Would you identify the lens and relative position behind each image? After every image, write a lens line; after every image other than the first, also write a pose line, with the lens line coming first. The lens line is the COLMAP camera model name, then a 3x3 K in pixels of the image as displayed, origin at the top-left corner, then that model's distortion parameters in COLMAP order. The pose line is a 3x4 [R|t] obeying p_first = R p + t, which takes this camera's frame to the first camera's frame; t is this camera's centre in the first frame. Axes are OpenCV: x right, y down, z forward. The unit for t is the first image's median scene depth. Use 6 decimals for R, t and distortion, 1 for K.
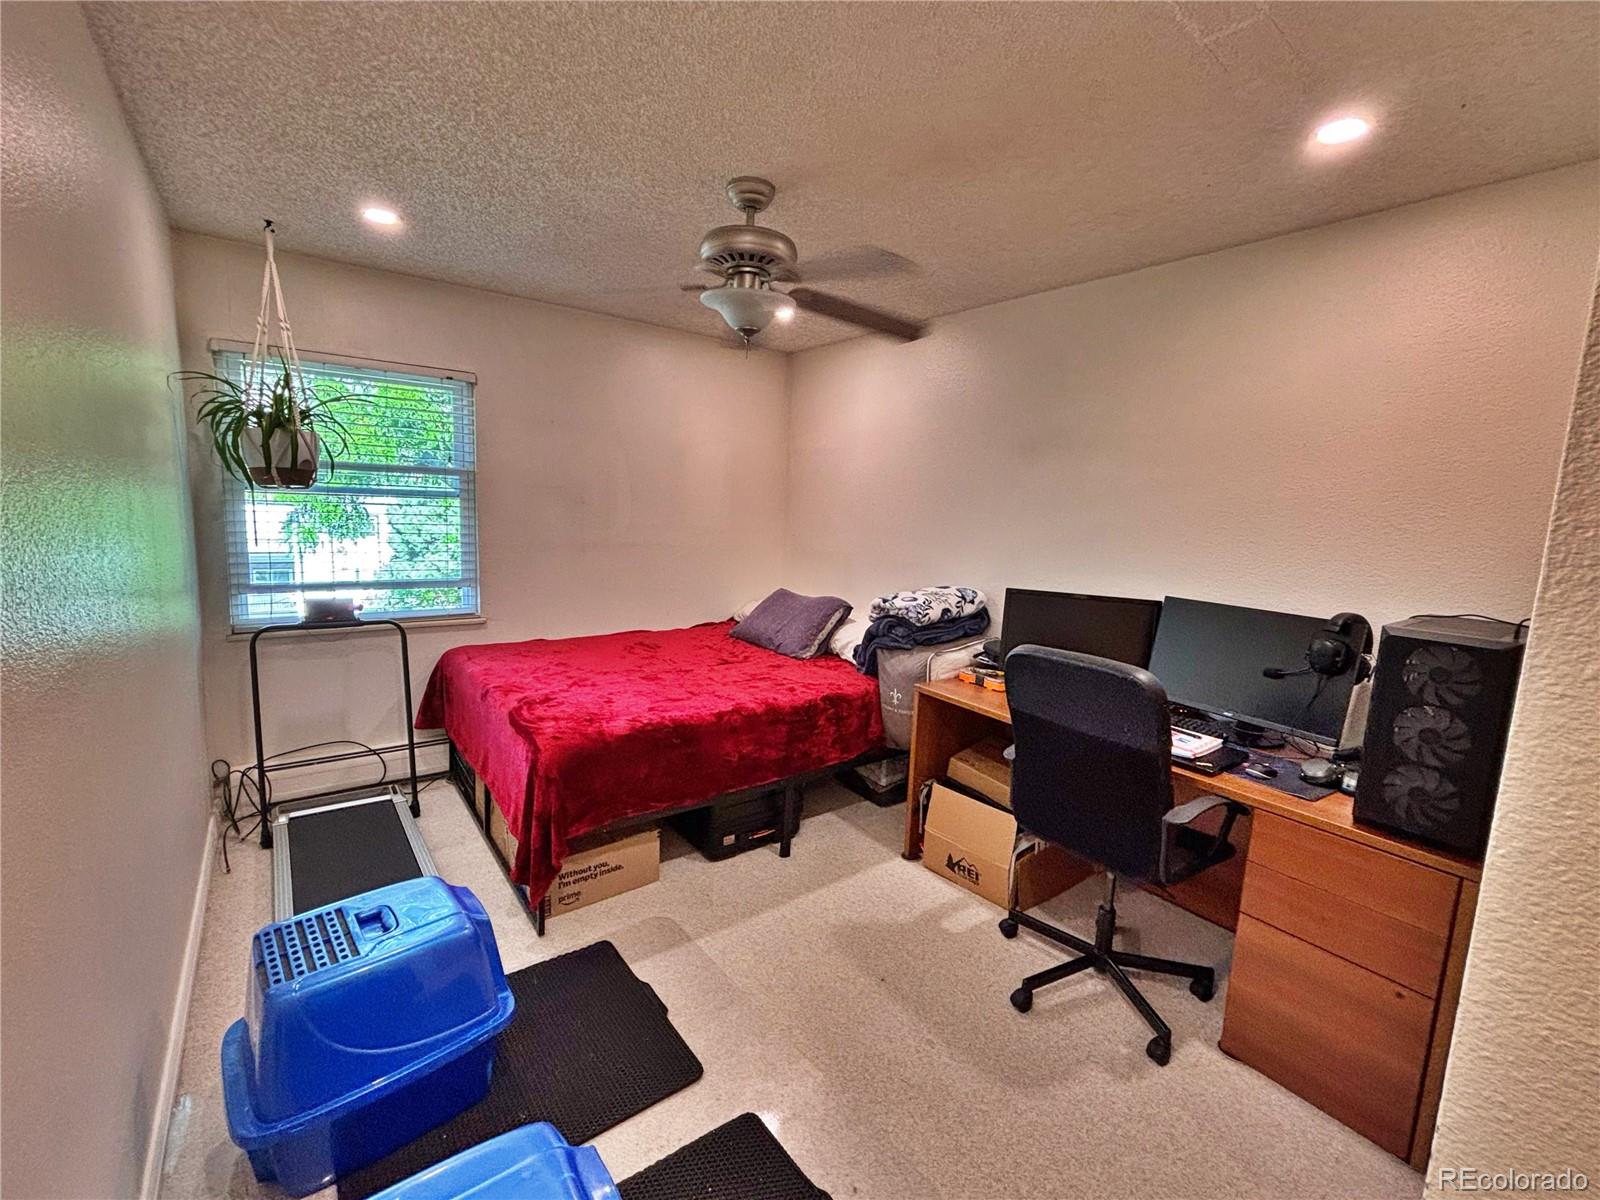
lens RADIAL K [[653.5, 0, 798.7], [0, 653.5, 600.3], [0, 0, 1]] dist [0.000690, 0.000478]
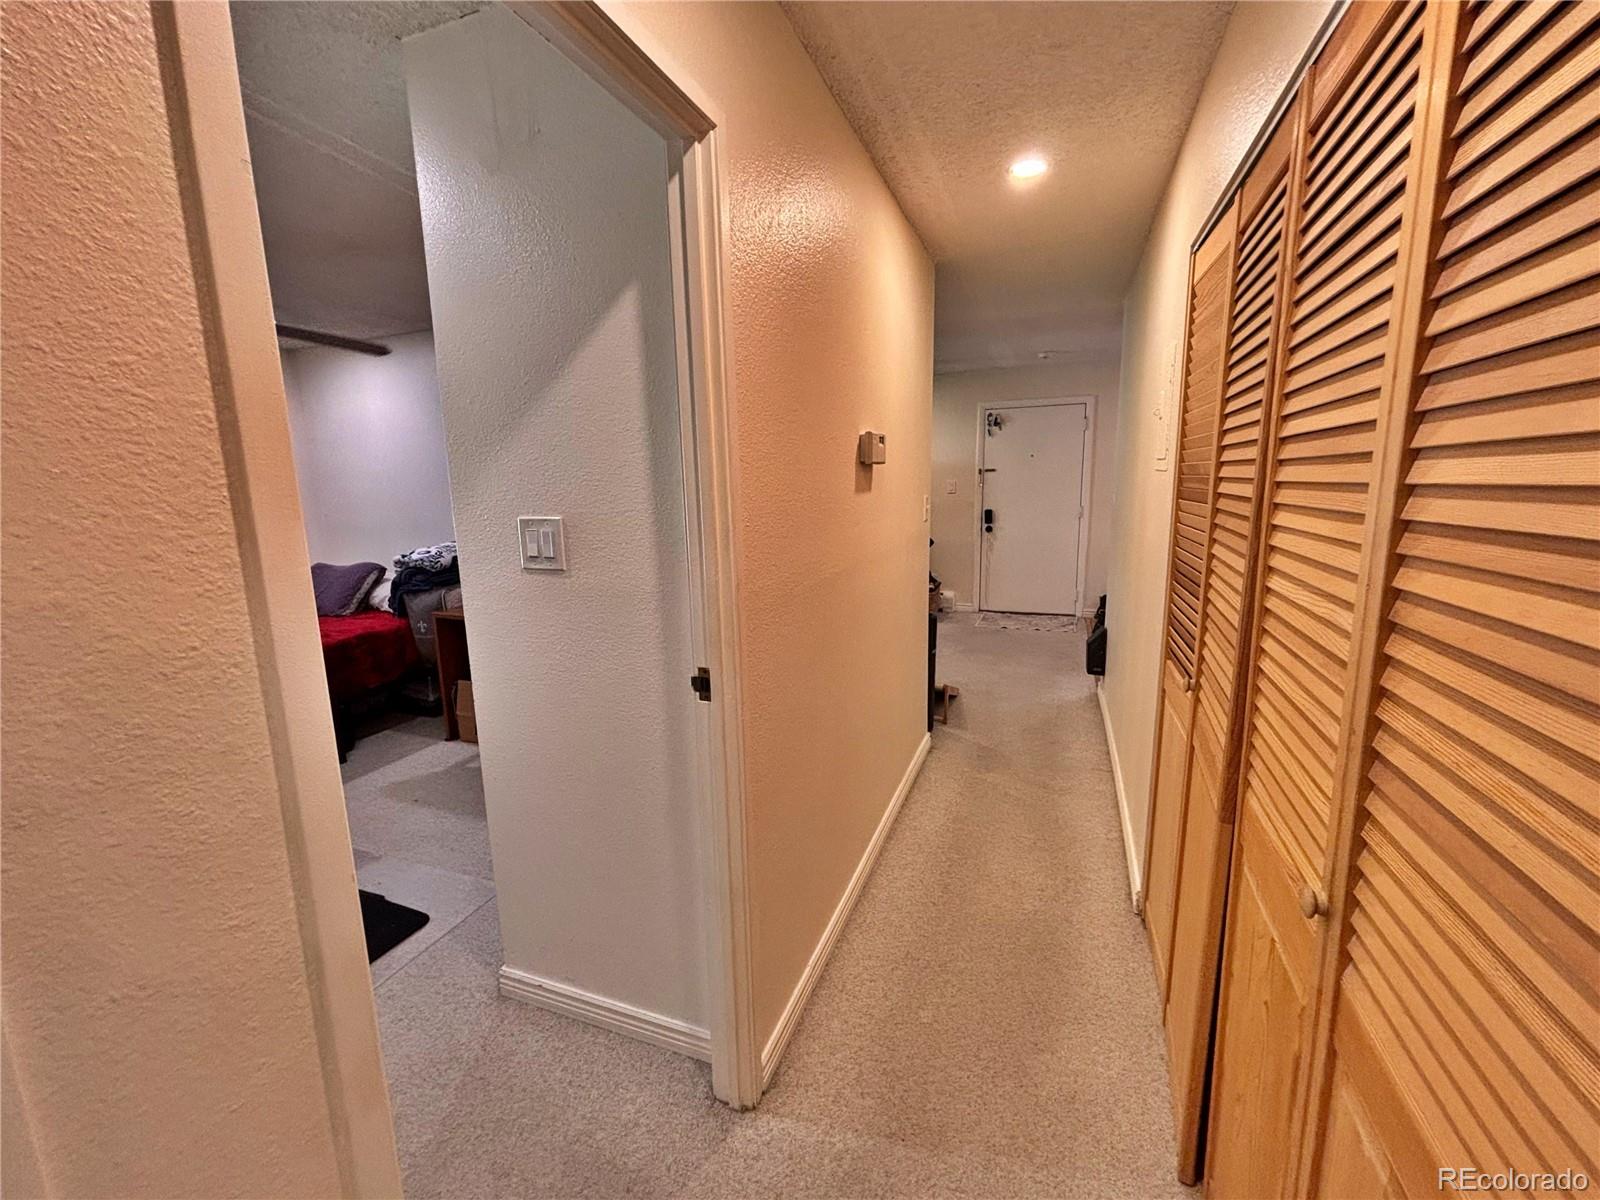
lens RADIAL K [[661.8, 0, 784.6], [0, 661.8, 603.8], [0, 0, 1]] dist [-0.001828, 0.003575]
pose [[0.860662, -0.156451, 0.484545, 0.132025], [0.134940, 0.987682, 0.079221, 0.090637], [-0.490971, -0.002798, 0.871172, -0.495672]]
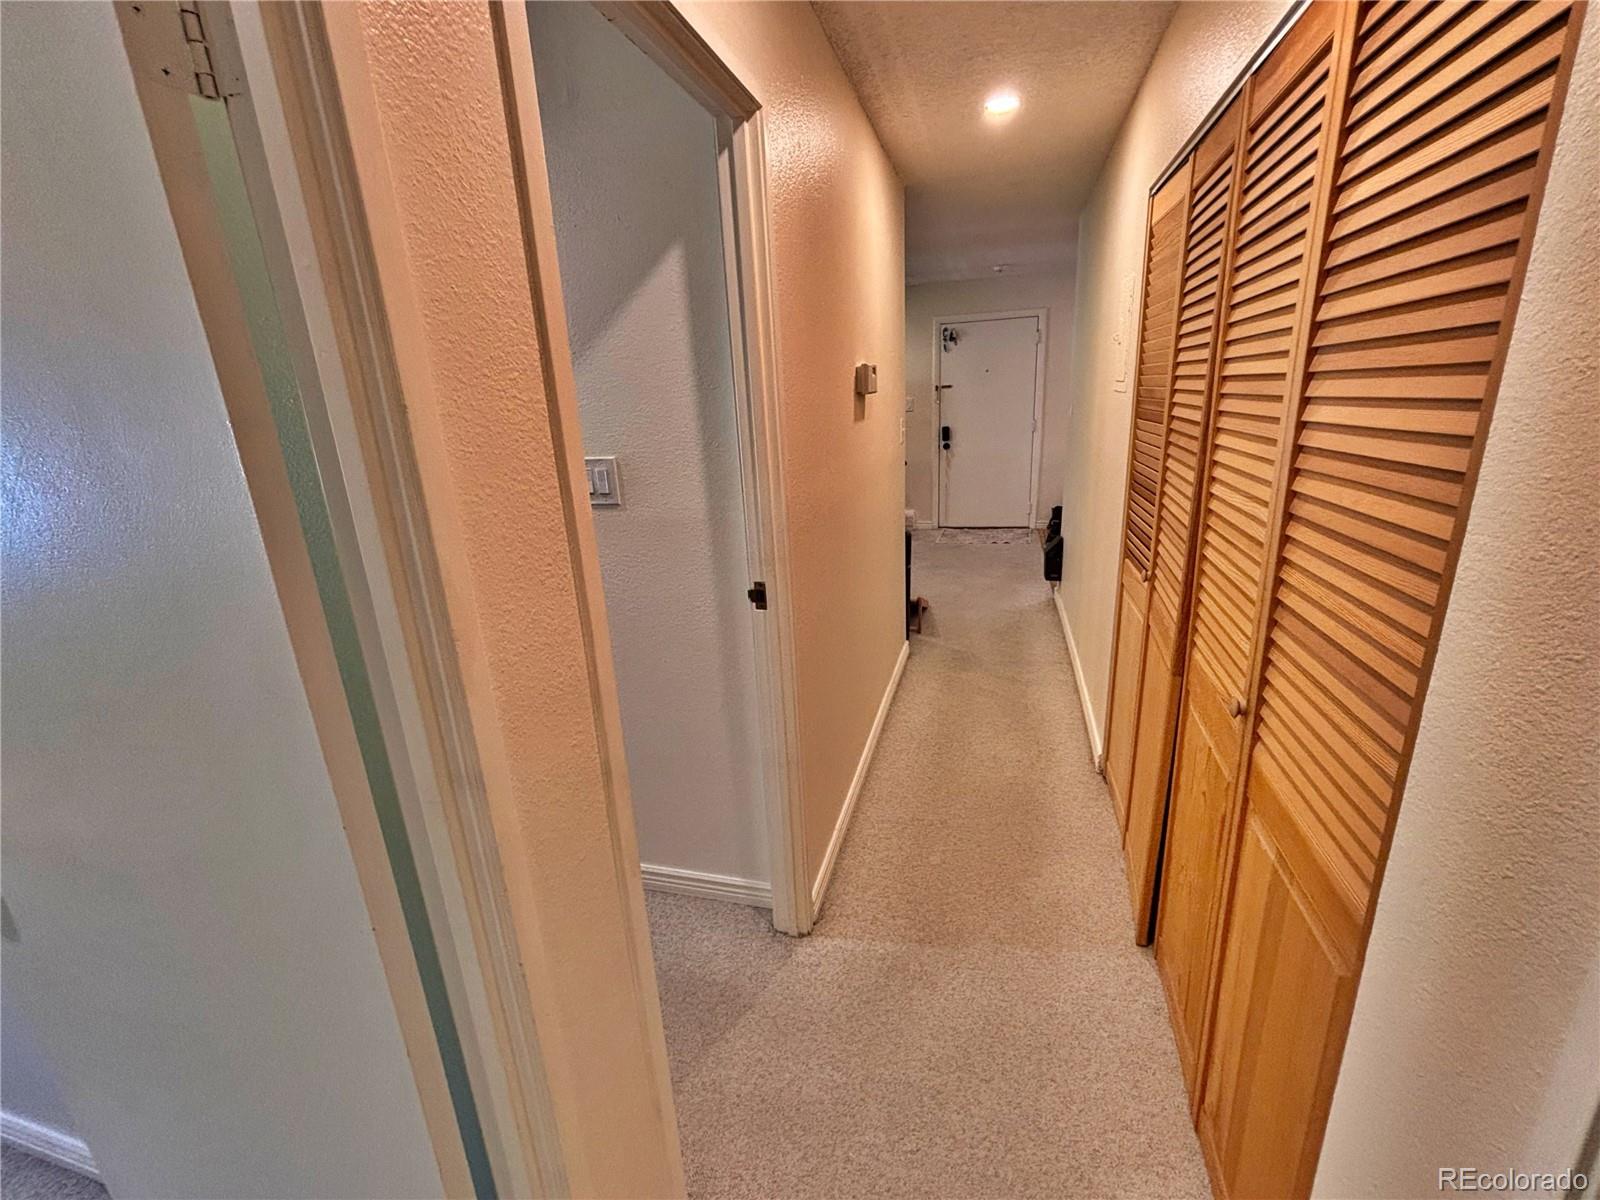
lens RADIAL K [[662.3, 0, 796.8], [0, 662.3, 599.2], [0, 0, 1]] dist [-0.000794, 0.000347]
pose [[0.809732, -0.253587, 0.529177, 0.014837], [0.174532, 0.965067, 0.195407, 0.073418], [-0.560244, -0.065869, 0.825705, -0.545059]]
